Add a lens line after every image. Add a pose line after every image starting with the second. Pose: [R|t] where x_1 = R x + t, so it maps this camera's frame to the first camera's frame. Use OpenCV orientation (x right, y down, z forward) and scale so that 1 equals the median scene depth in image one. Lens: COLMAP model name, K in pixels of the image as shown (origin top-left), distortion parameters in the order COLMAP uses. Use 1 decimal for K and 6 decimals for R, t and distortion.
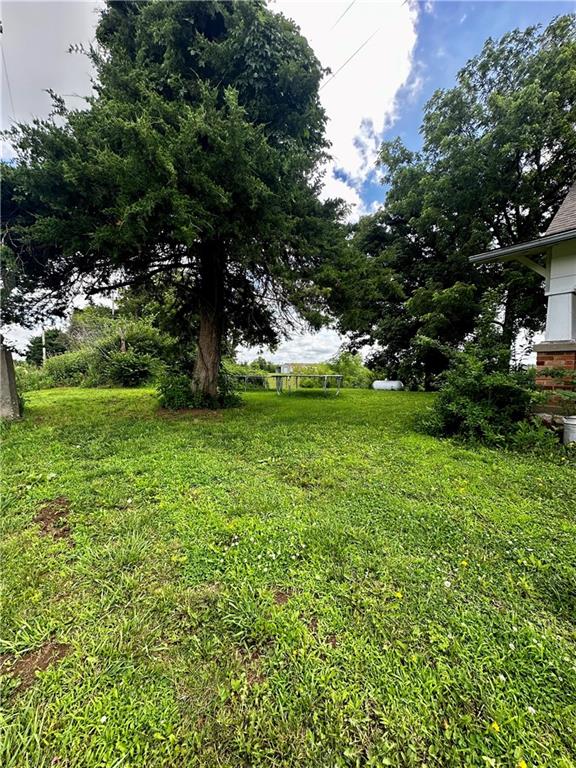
lens RADIAL K [[310.4, 0, 287.8], [0, 310.4, 389.9], [0, 0, 1]] dist [-0.002298, -0.000336]
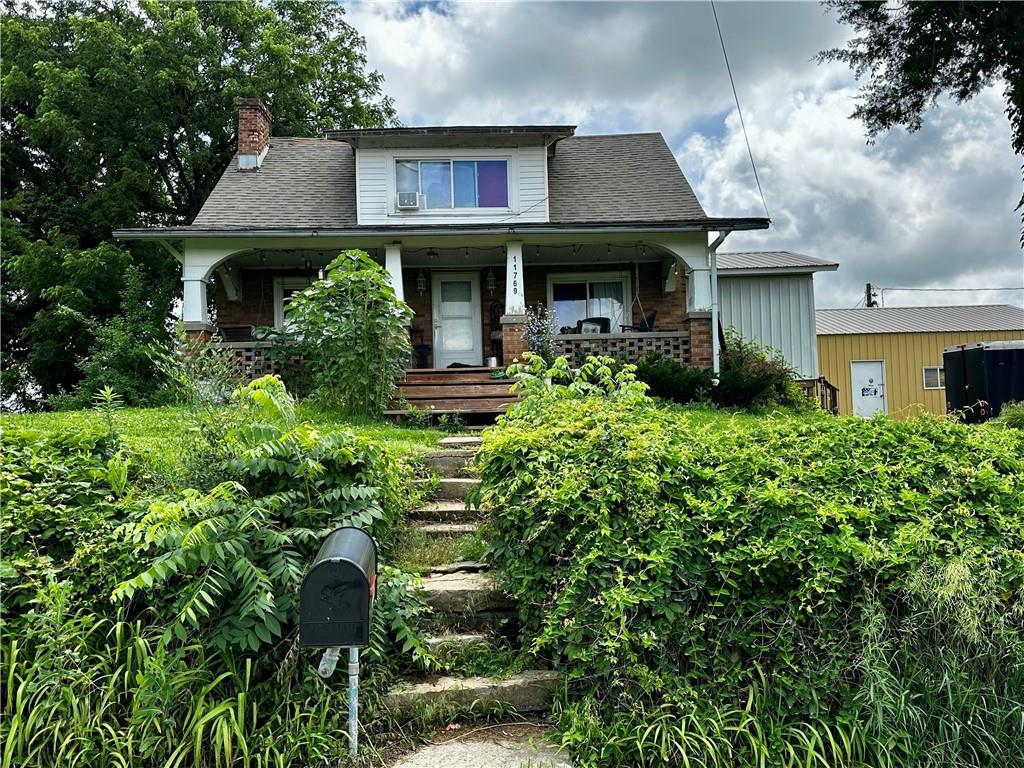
lens RADIAL K [[807.8, 0, 503.6], [0, 807.8, 385.2], [0, 0, 1]] dist [0.044533, -0.068655]
pose [[0.586171, 0.029268, 0.809658, -0.217029], [0.081194, 0.992194, -0.094649, 0.114357], [-0.806109, 0.121220, 0.579219, -0.409505]]
